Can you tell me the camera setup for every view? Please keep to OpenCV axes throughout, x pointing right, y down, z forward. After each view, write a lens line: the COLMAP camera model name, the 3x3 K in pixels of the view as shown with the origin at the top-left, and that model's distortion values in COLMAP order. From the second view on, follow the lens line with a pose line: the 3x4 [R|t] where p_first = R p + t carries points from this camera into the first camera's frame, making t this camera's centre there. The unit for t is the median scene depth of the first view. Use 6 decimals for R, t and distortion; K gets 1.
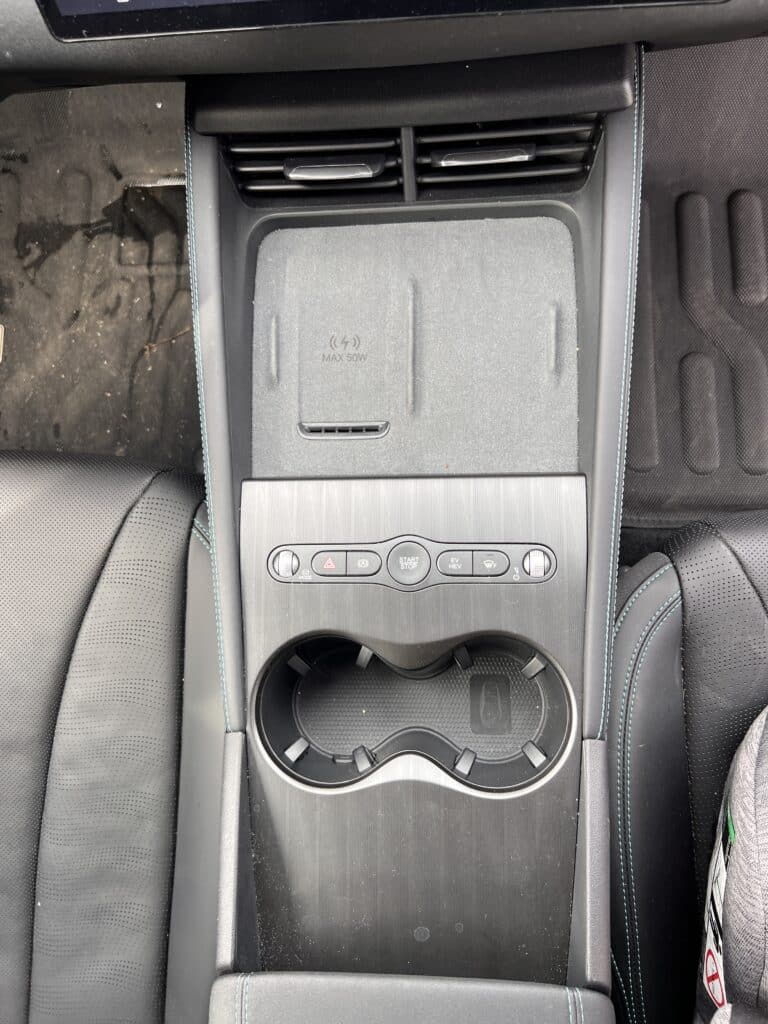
lens RADIAL K [[767.6, 0, 385.4], [0, 767.6, 509.5], [0, 0, 1]] dist [0.017713, -0.025528]
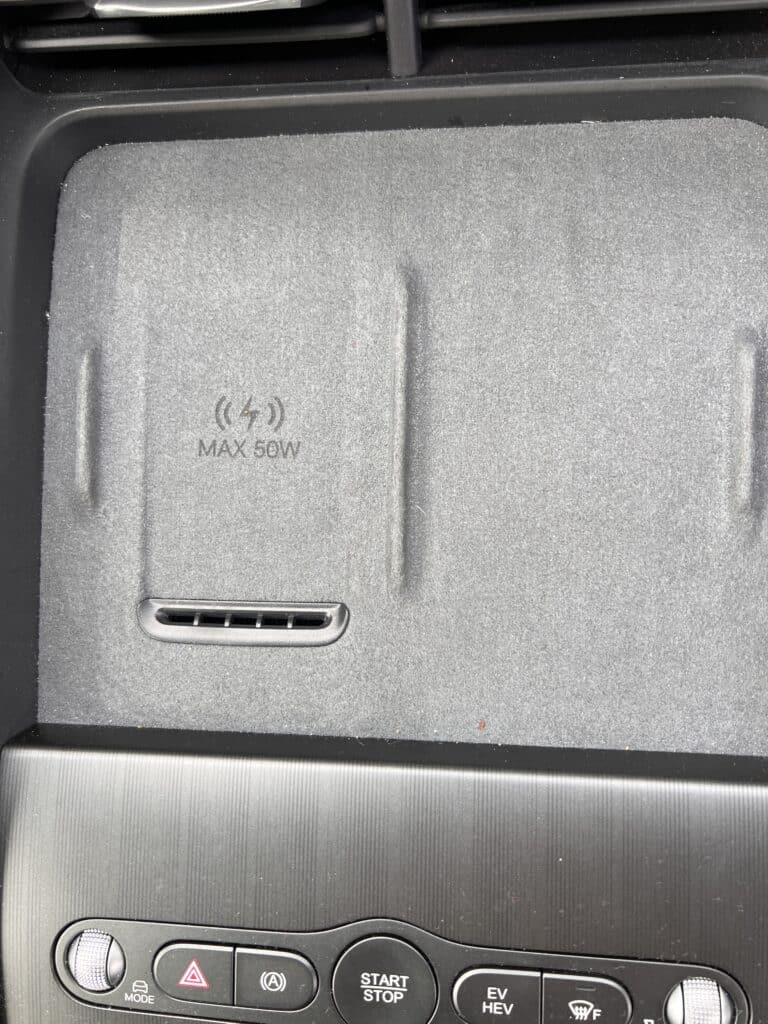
lens RADIAL K [[767.6, 0, 389.7], [0, 767.6, 481.8], [0, 0, 1]] dist [0.017713, -0.025528]
pose [[0.999731, 0.012755, -0.019359, 0.035576], [-0.011295, 0.997213, 0.073748, -0.212922], [0.020246, -0.073510, 0.997089, 0.568428]]
